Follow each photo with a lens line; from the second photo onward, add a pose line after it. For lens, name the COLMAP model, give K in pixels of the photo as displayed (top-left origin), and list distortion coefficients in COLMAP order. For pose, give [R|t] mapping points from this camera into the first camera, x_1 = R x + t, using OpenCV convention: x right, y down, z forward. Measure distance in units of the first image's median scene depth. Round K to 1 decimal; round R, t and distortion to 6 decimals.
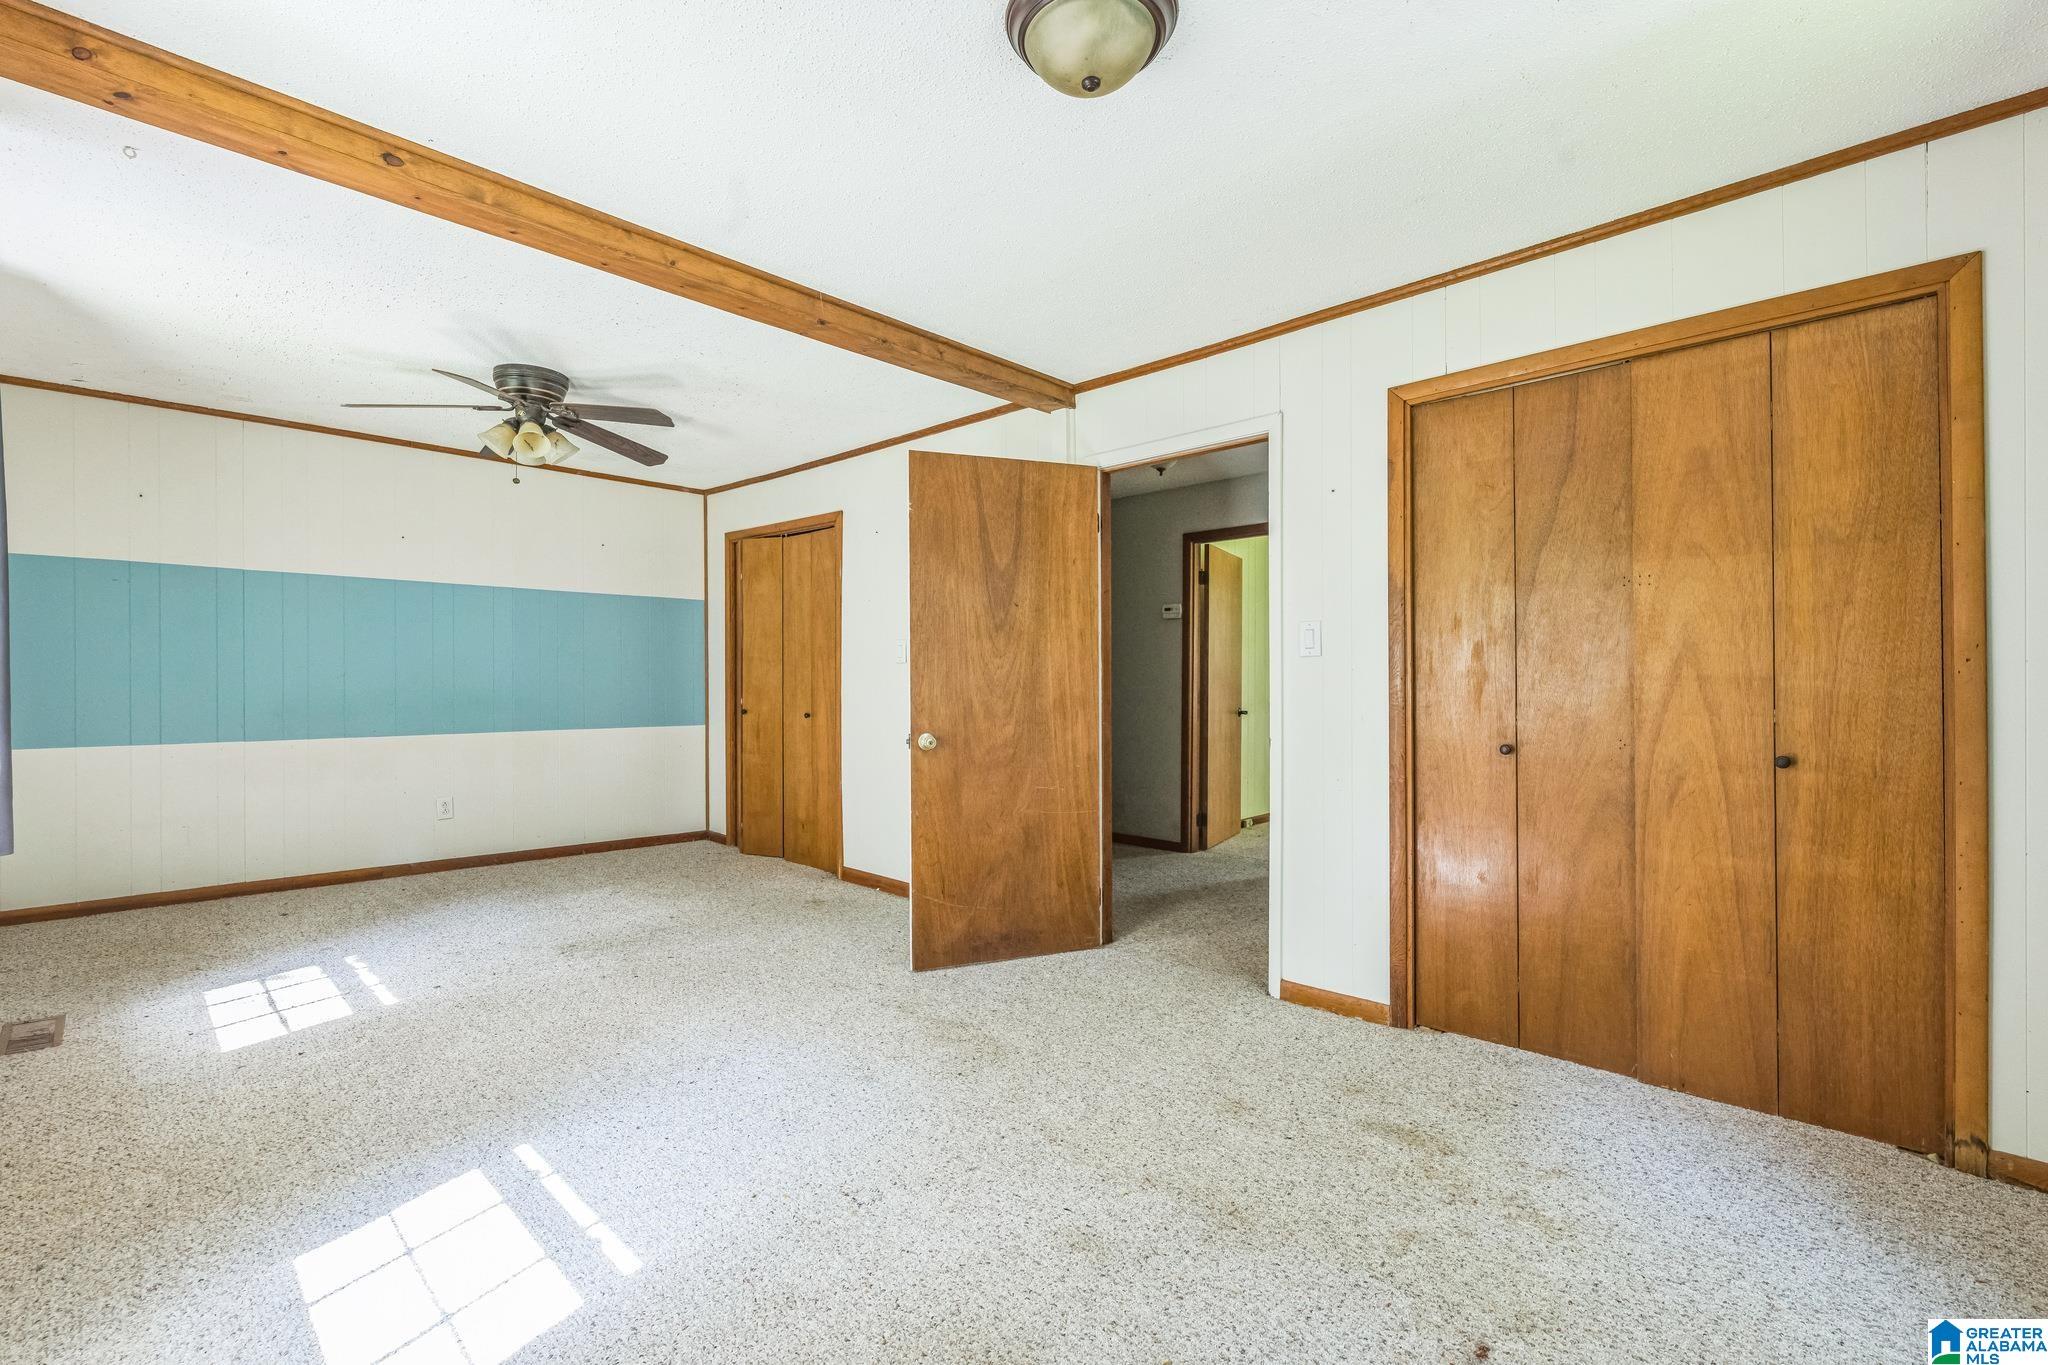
lens RADIAL K [[916.0, 0, 1023.3], [0, 916.0, 676.4], [0, 0, 1]] dist [-0.001643, -0.000093]
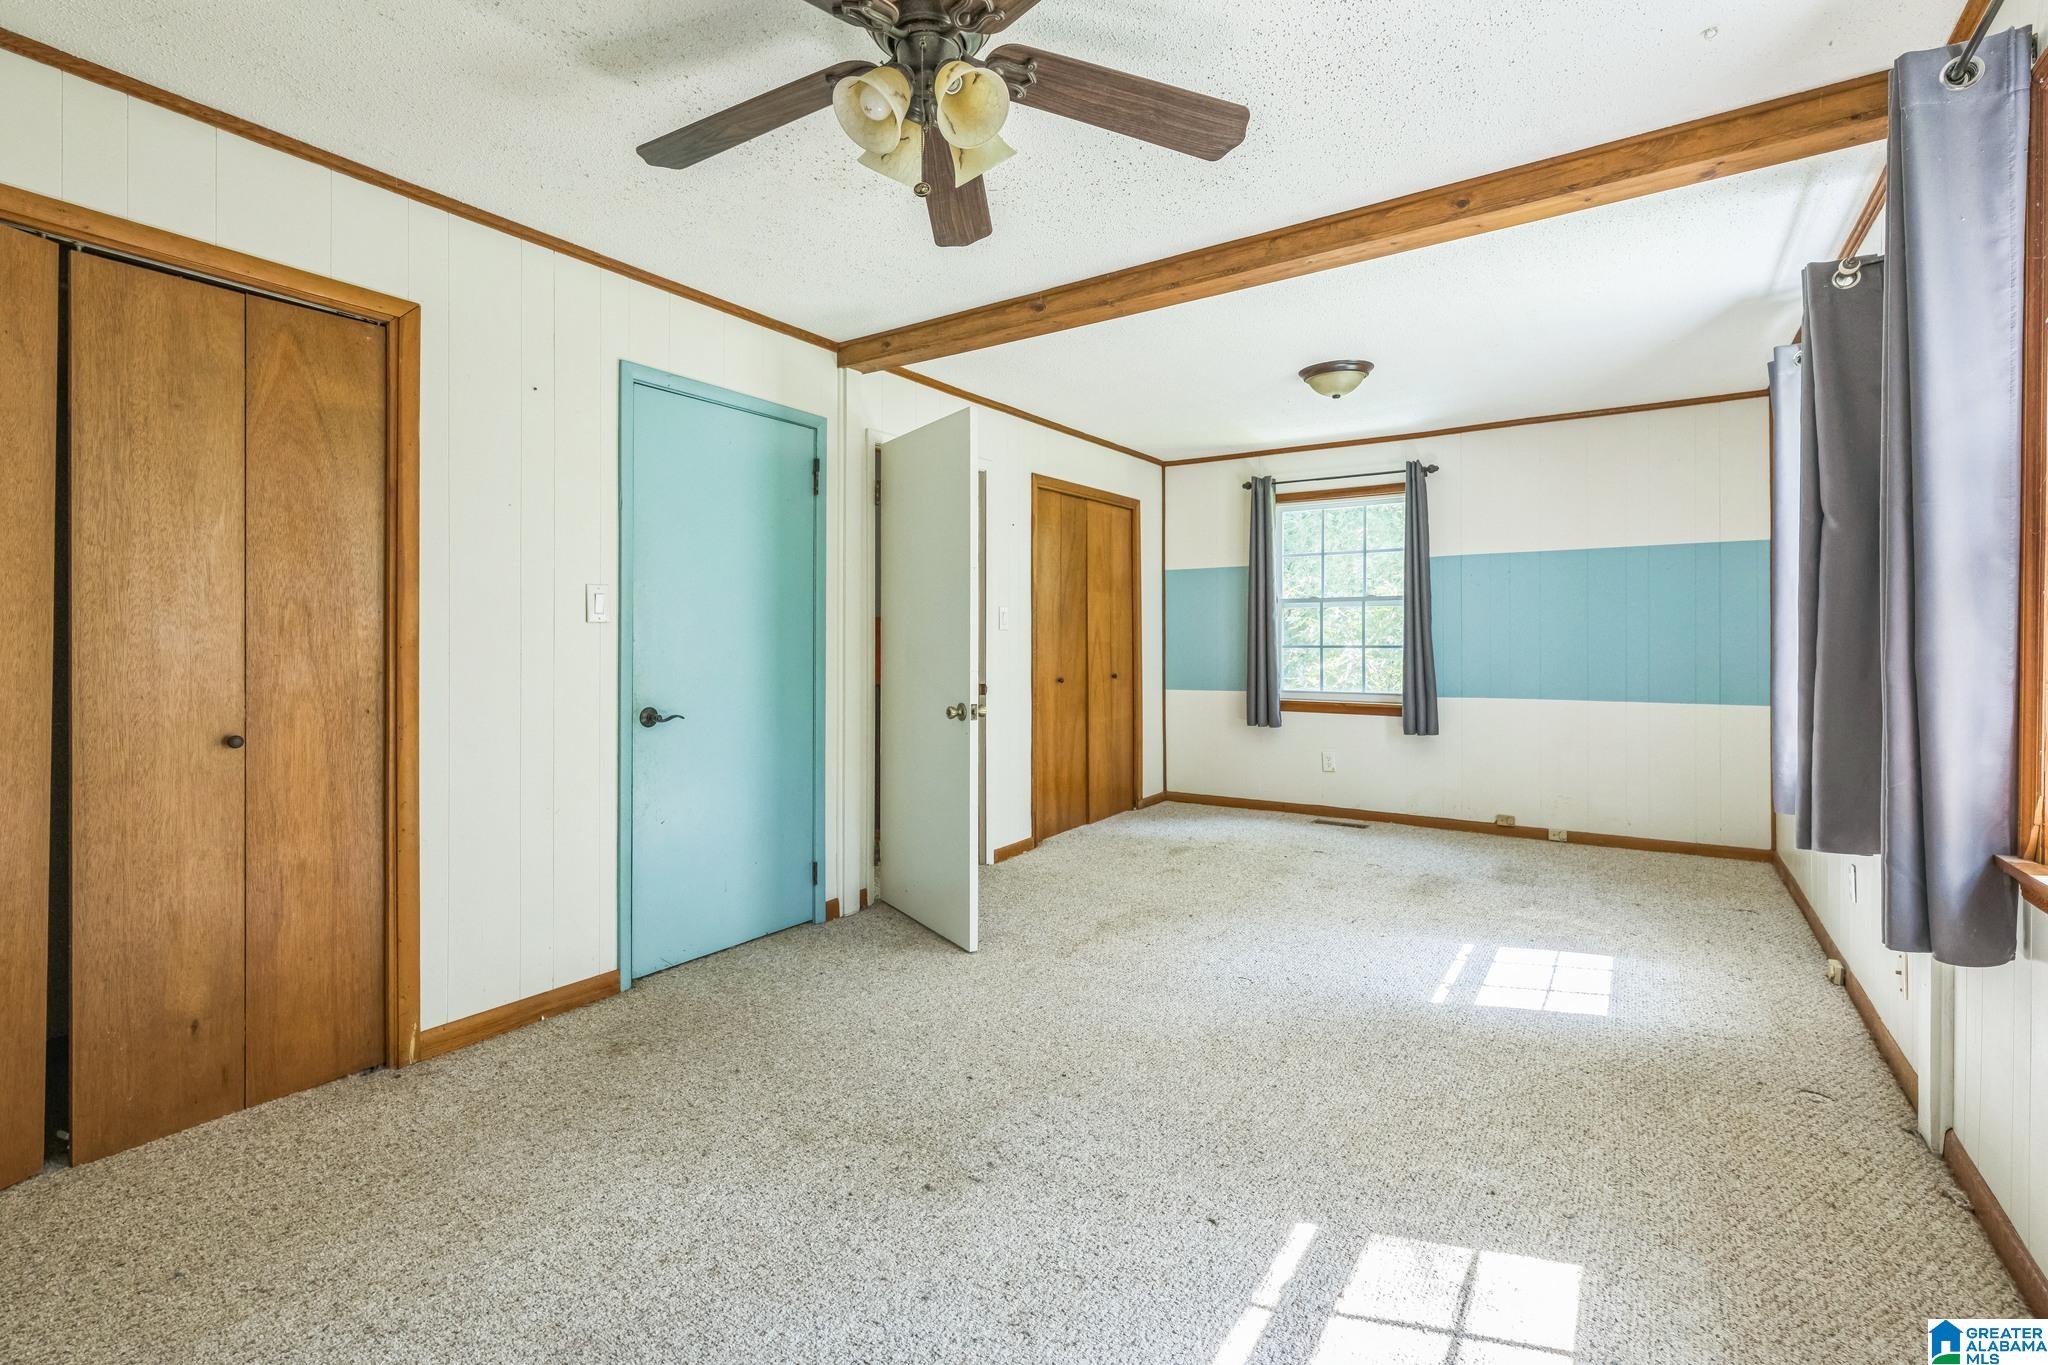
lens RADIAL K [[916.0, 0, 1025.3], [0, 916.0, 644.2], [0, 0, 1]] dist [-0.001643, -0.000093]
pose [[-0.182960, -0.004438, 0.983110, -1.383333], [-0.002759, 0.999988, 0.004000, -0.004555], [-0.983117, -0.001981, -0.182970, 1.453614]]
